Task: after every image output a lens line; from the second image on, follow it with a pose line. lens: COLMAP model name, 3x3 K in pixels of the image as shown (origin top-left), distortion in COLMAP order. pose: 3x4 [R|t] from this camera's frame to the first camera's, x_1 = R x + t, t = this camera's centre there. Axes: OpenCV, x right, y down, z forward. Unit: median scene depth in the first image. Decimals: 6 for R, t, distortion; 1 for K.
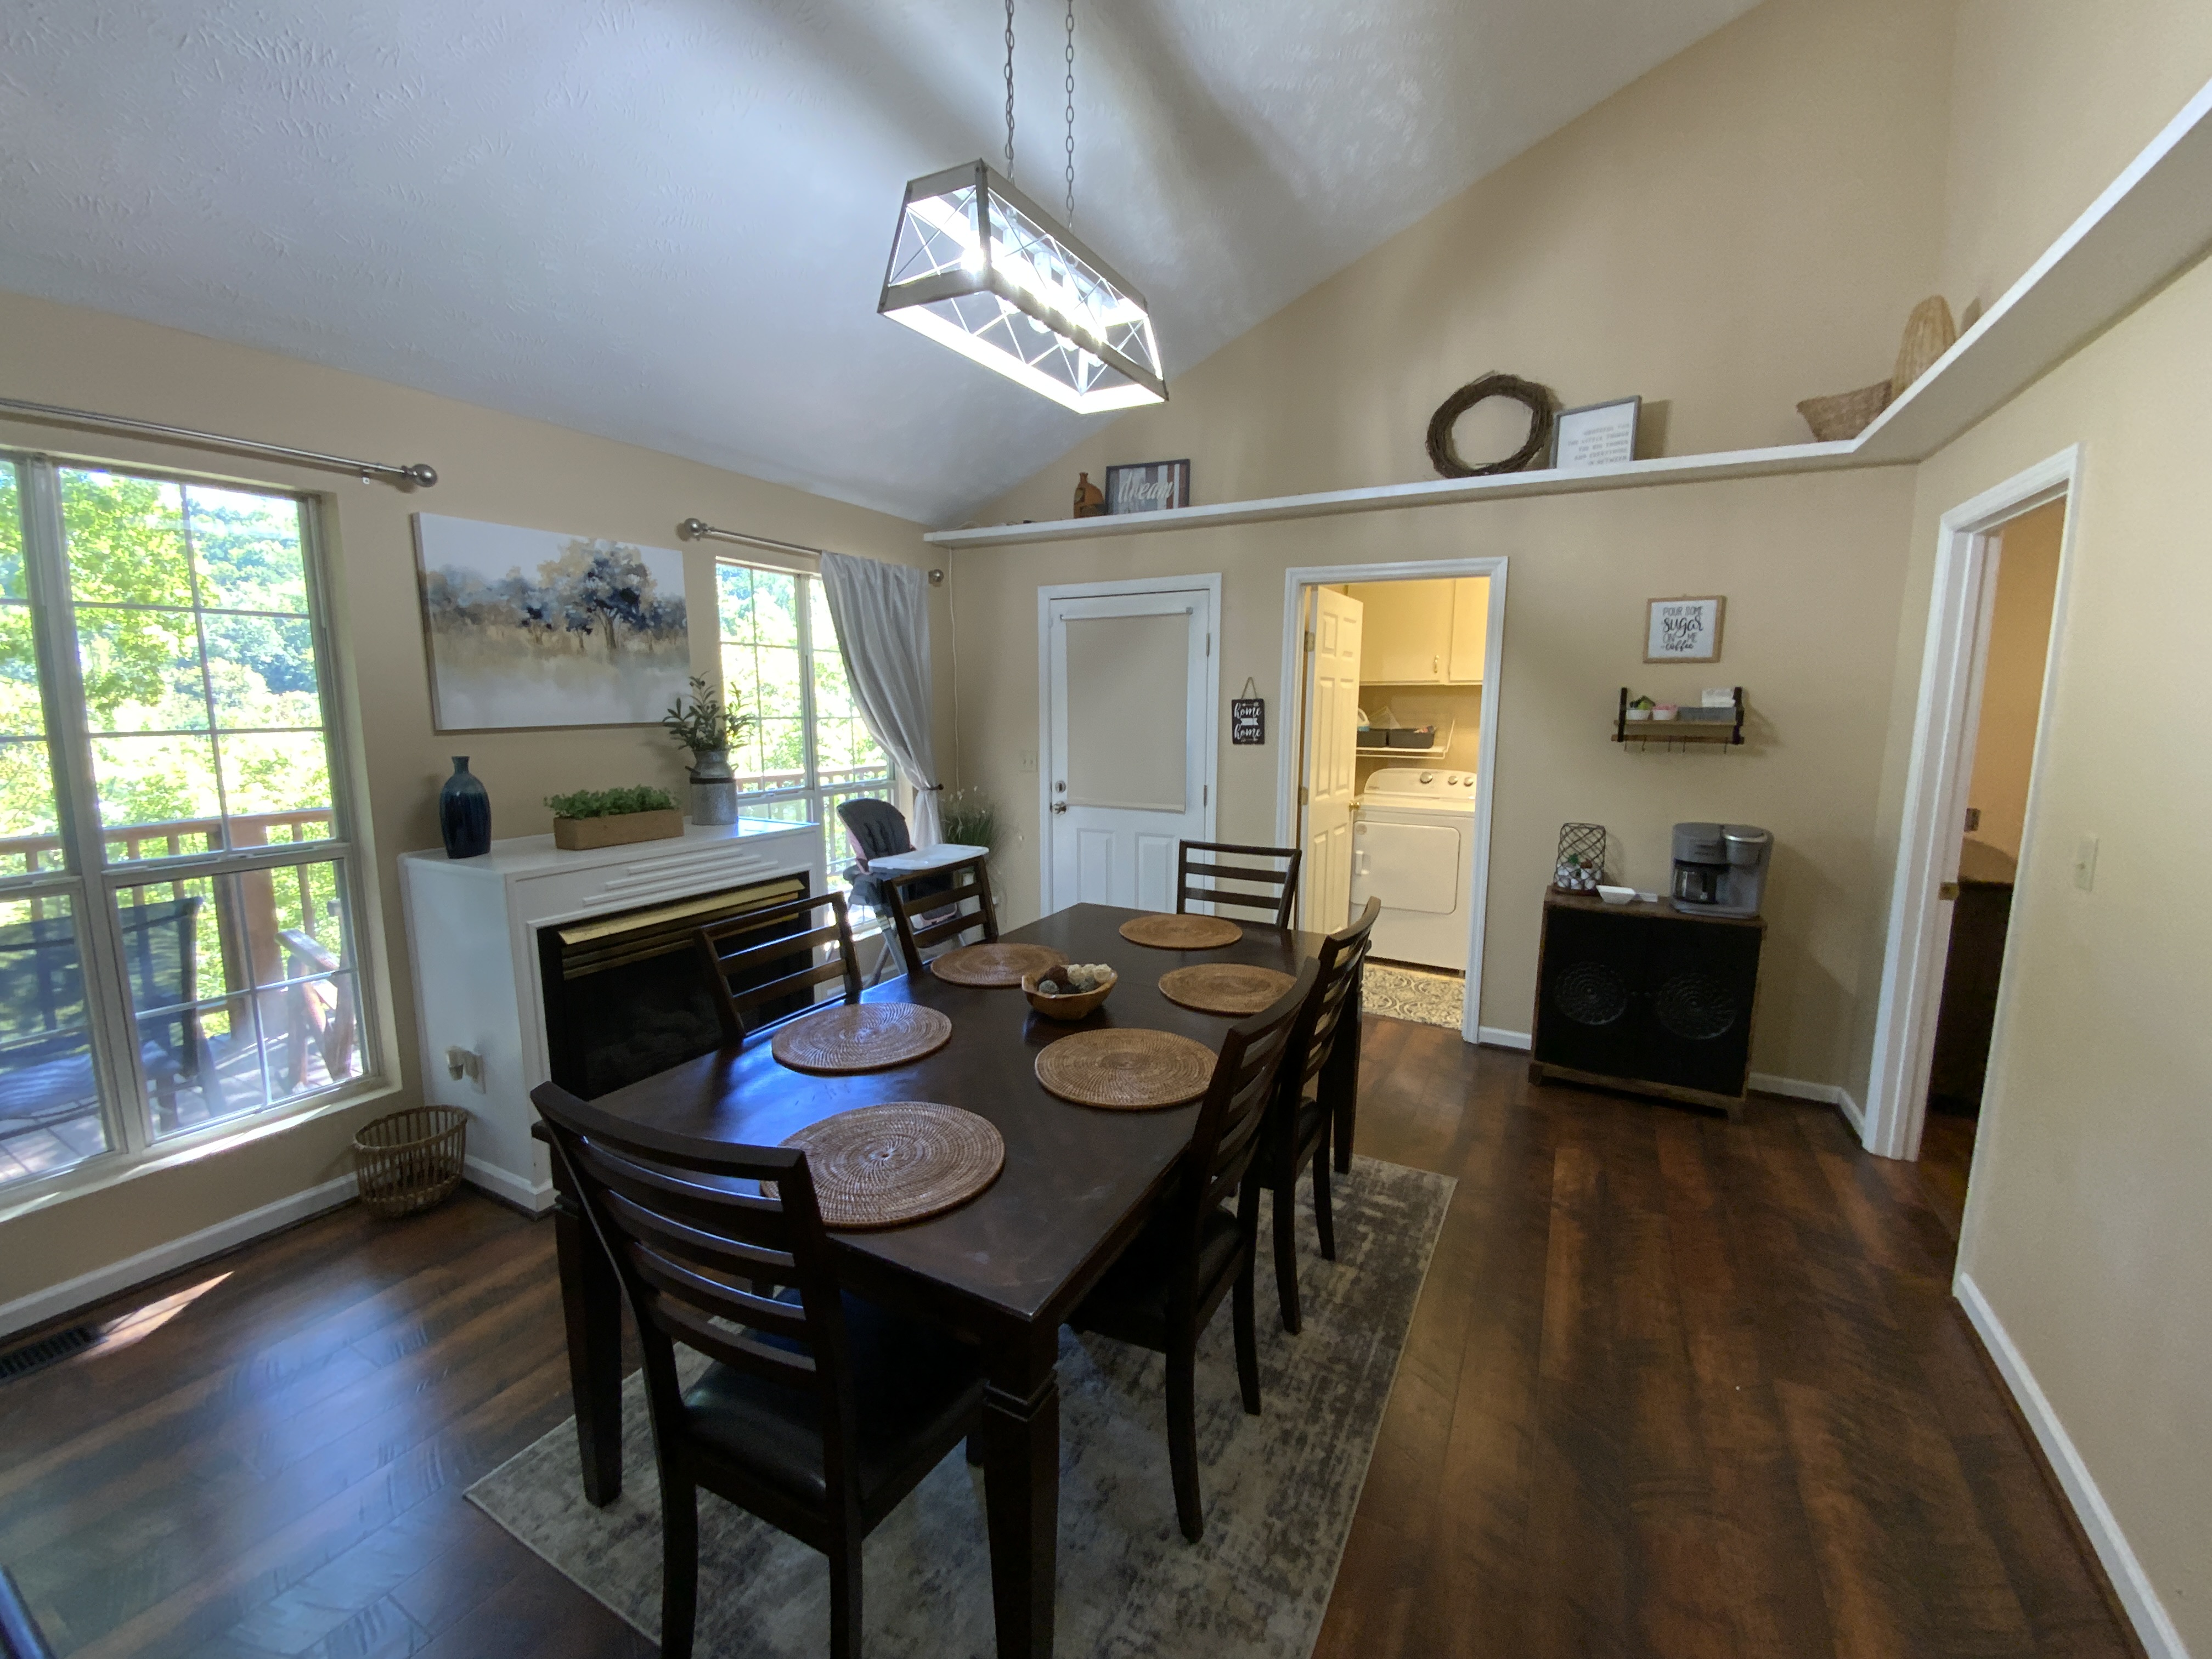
lens RADIAL K [[897.0, 0, 1106.5], [0, 897.0, 819.4], [0, 0, 1]] dist [0.016019, -0.012995]
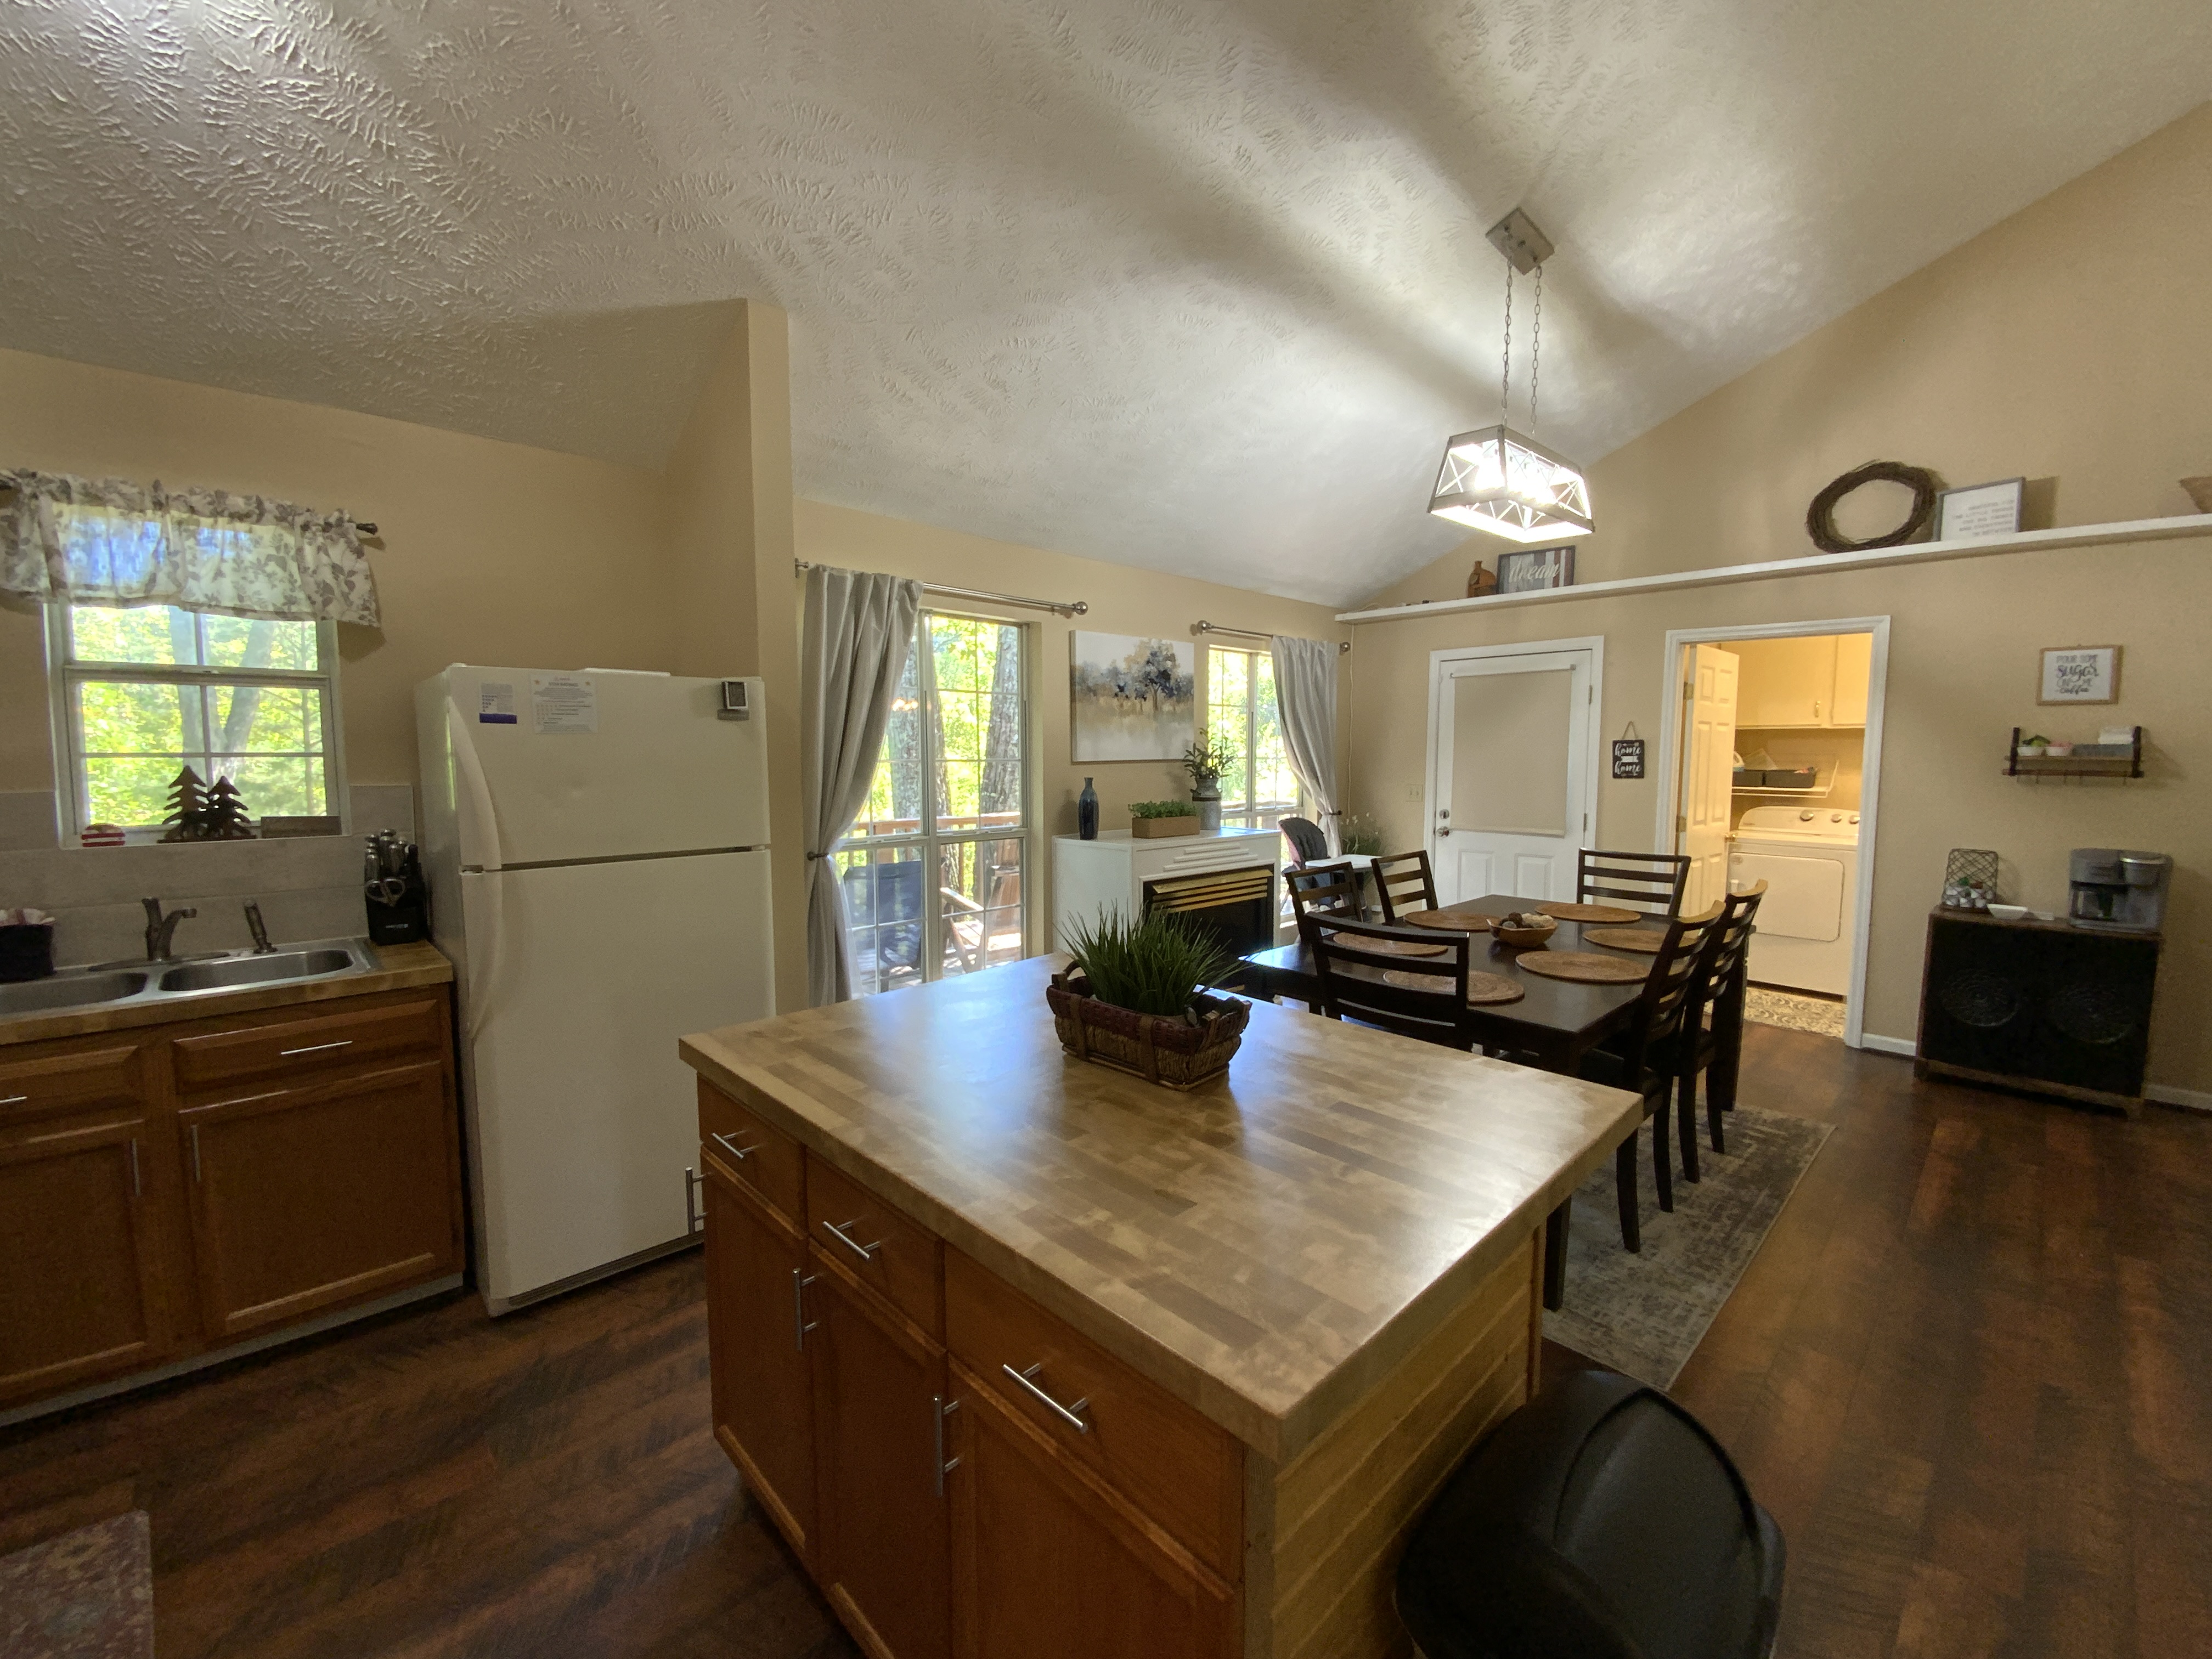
lens RADIAL K [[897.0, 0, 1106.2], [0, 897.0, 823.8], [0, 0, 1]] dist [0.016019, -0.012995]
pose [[0.949429, 0.021981, -0.313211, -0.158674], [-0.038356, 0.998195, -0.046212, 0.074200], [0.311630, 0.055889, 0.948559, -0.441218]]
